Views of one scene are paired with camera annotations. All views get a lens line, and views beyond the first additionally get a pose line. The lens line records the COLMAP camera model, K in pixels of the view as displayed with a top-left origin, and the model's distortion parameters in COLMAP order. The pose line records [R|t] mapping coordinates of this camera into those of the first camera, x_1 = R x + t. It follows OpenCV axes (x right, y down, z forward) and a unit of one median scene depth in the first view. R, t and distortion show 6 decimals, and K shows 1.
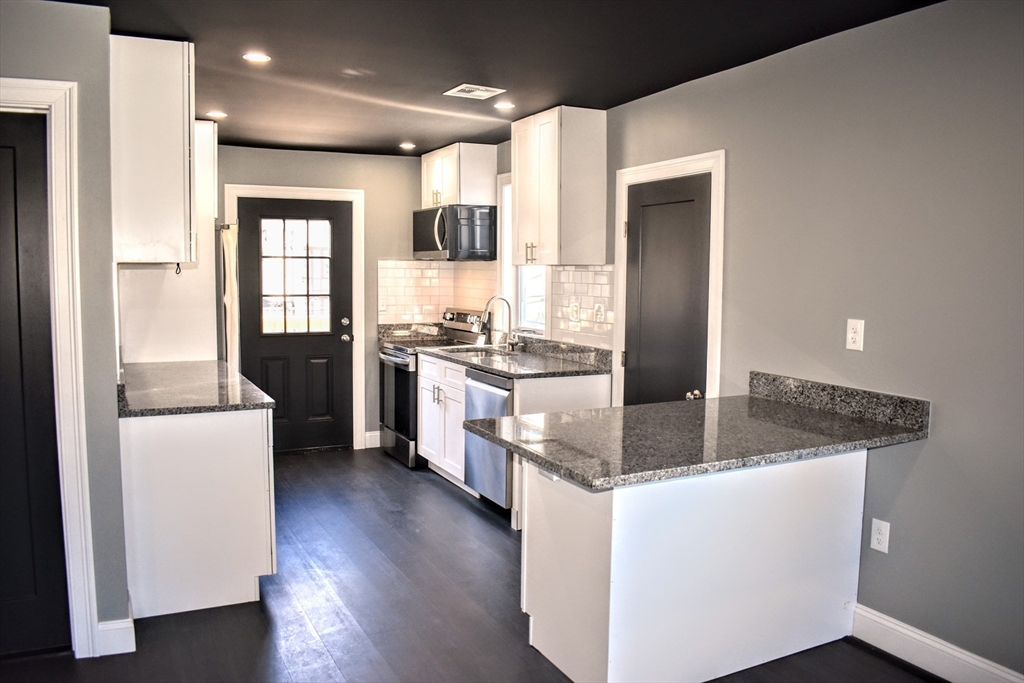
lens RADIAL K [[809.3, 0, 507.9], [0, 809.3, 345.2], [0, 0, 1]] dist [-0.080584, 0.002922]
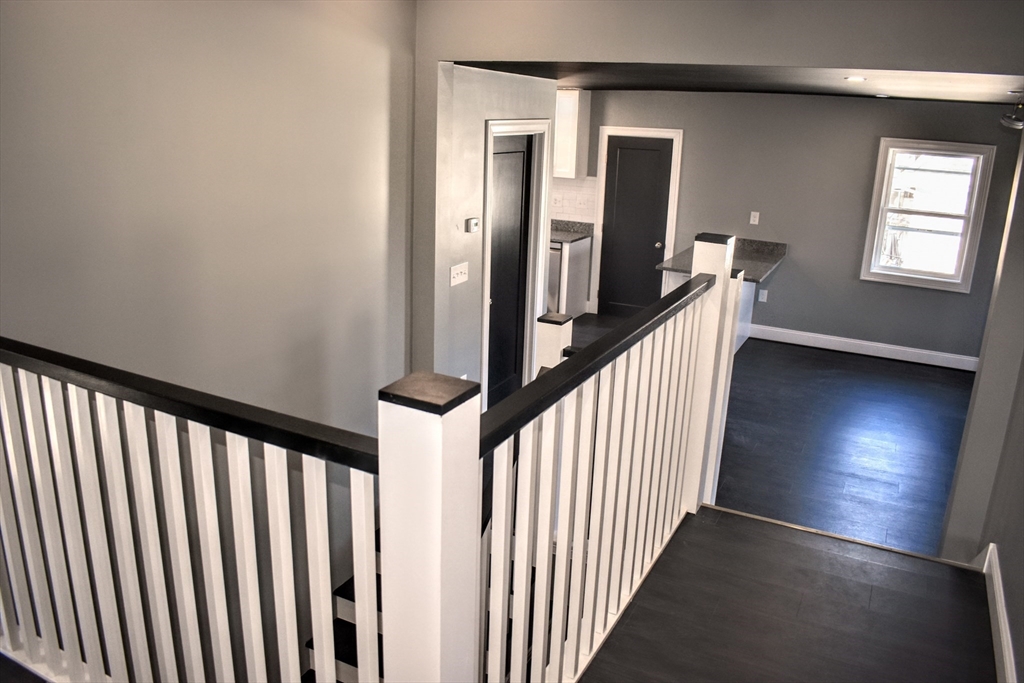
lens RADIAL K [[809.3, 0, 506.5], [0, 809.3, 338.5], [0, 0, 1]] dist [-0.080584, 0.002922]
pose [[0.805842, -0.147917, 0.573357, -0.902928], [0.029160, 0.977035, 0.211076, -0.105805], [-0.591412, -0.153375, 0.791649, -0.317406]]
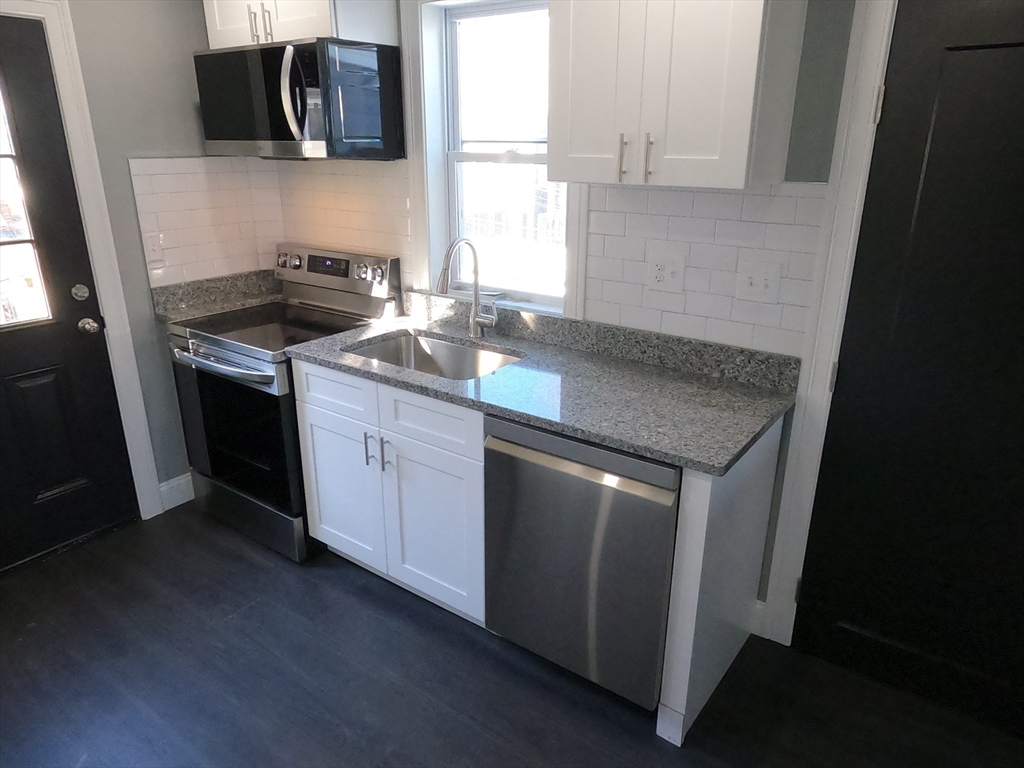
lens RADIAL K [[688.1, 0, 511.7], [0, 688.1, 385.5], [0, 0, 1]] dist [-0.005960, 0.005139]
pose [[0.885142, -0.164081, 0.435432, -0.176386], [0.048363, 0.963139, 0.264622, -0.079410], [-0.462801, -0.213169, 0.860450, 0.557159]]
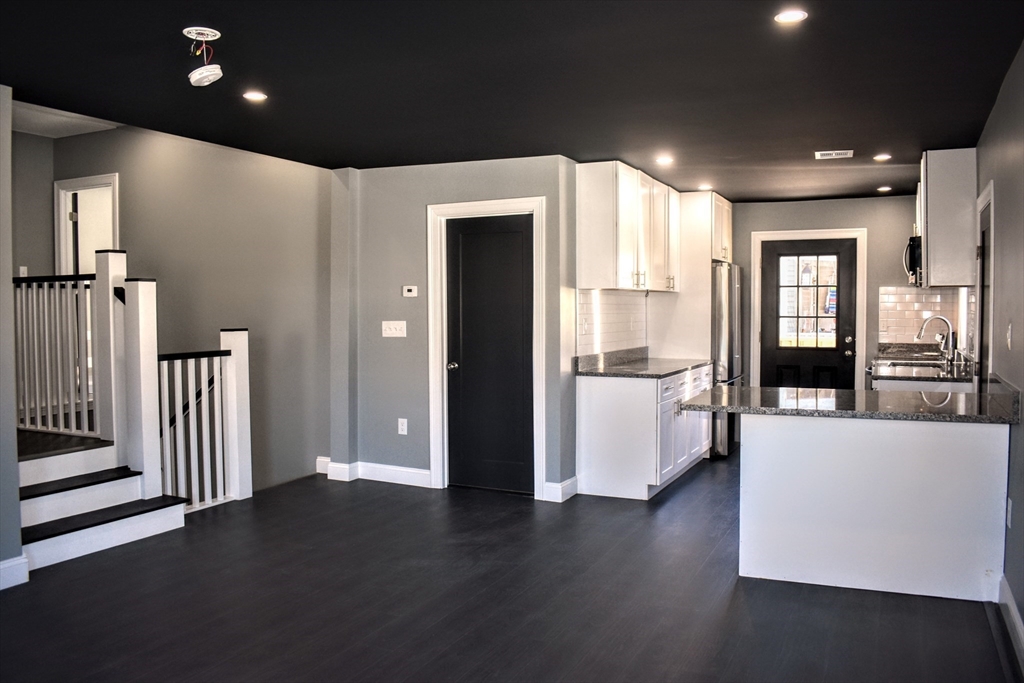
lens RADIAL K [[809.3, 0, 489.8], [0, 809.3, 343.6], [0, 0, 1]] dist [-0.080584, 0.002922]
pose [[0.604464, 0.026145, -0.796203, 0.452002], [-0.064714, 0.997770, -0.016366, 0.033038], [0.793999, 0.061418, 0.604808, -0.139176]]
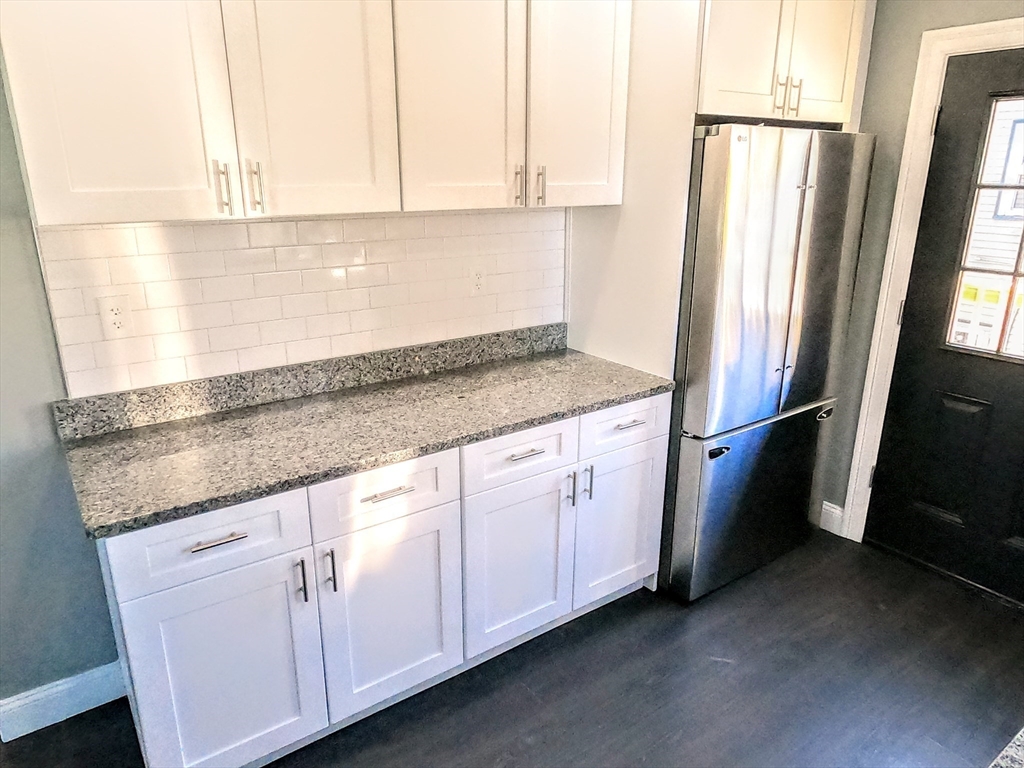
lens RADIAL K [[688.1, 0, 513.3], [0, 688.1, 386.8], [0, 0, 1]] dist [-0.005960, 0.005139]
pose [[0.166627, 0.286276, -0.943547, 0.077866], [-0.090635, 0.957321, 0.274449, -0.084352], [0.981846, 0.039788, 0.185462, 0.671734]]
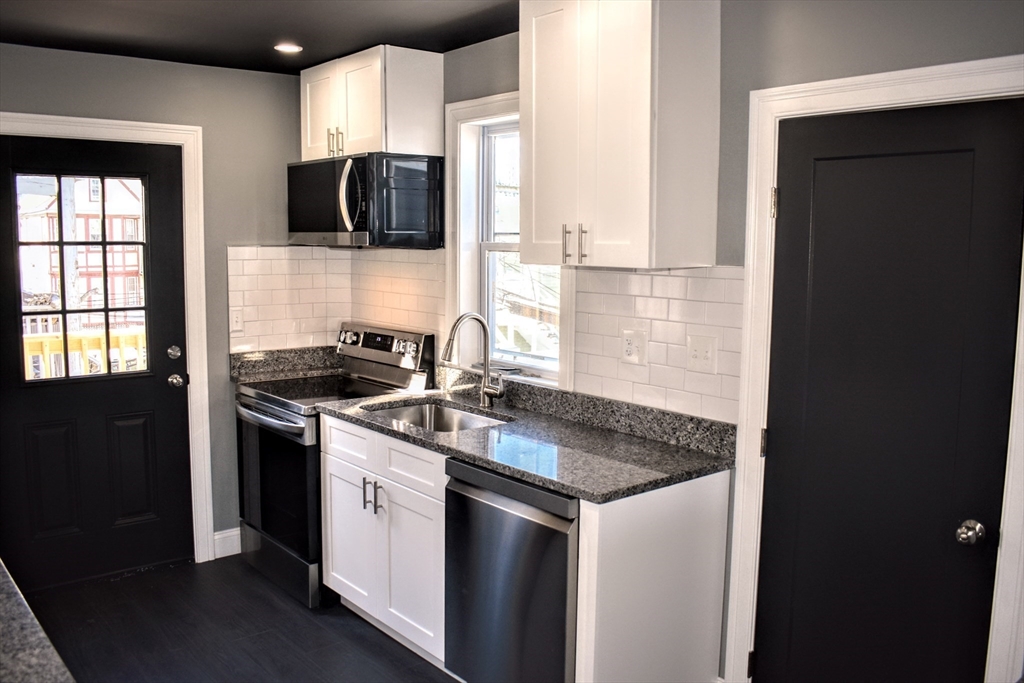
lens RADIAL K [[863.4, 0, 509.4], [0, 863.4, 342.9], [0, 0, 1]] dist [-0.092994, 0.018183]
pose [[0.971737, -0.028831, 0.234298, -0.120371], [0.021742, 0.999226, 0.032782, -0.056081], [-0.235061, -0.026762, 0.971612, 0.375296]]
